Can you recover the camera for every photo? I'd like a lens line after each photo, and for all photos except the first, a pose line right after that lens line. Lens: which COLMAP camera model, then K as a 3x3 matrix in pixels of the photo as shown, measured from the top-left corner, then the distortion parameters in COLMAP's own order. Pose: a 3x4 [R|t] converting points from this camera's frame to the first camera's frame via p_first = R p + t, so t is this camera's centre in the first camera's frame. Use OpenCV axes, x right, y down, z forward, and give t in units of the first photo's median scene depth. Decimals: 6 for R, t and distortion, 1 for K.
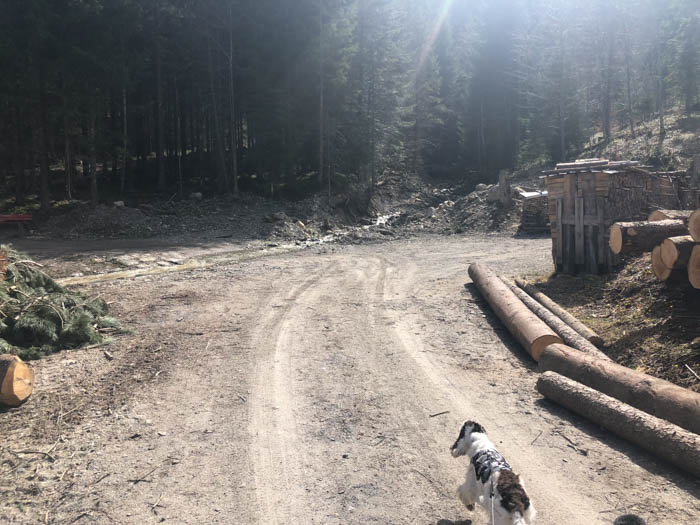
lens RADIAL K [[564.8, 0, 352.2], [0, 564.8, 258.3], [0, 0, 1]] dist [0.033538, -0.031131]
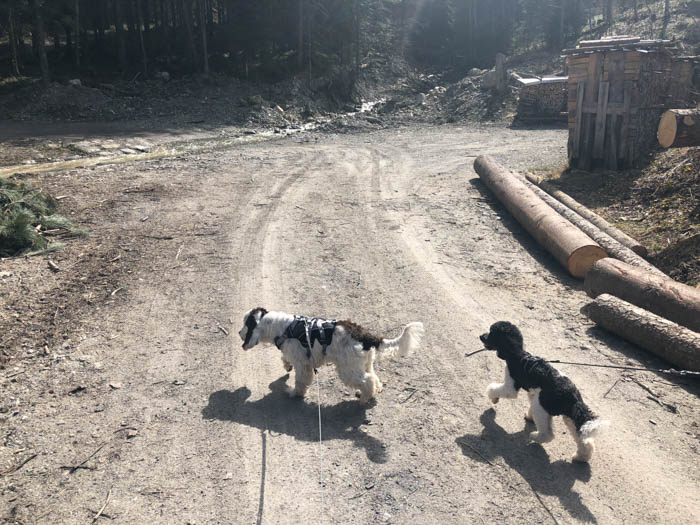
lens RADIAL K [[564.8, 0, 372.6], [0, 564.8, 258.3], [0, 0, 1]] dist [0.033538, -0.031131]
pose [[0.997378, -0.000280, 0.072366, -0.027341], [-0.013525, 0.981653, 0.190196, -0.001037], [-0.071092, -0.190676, 0.979075, 0.147655]]
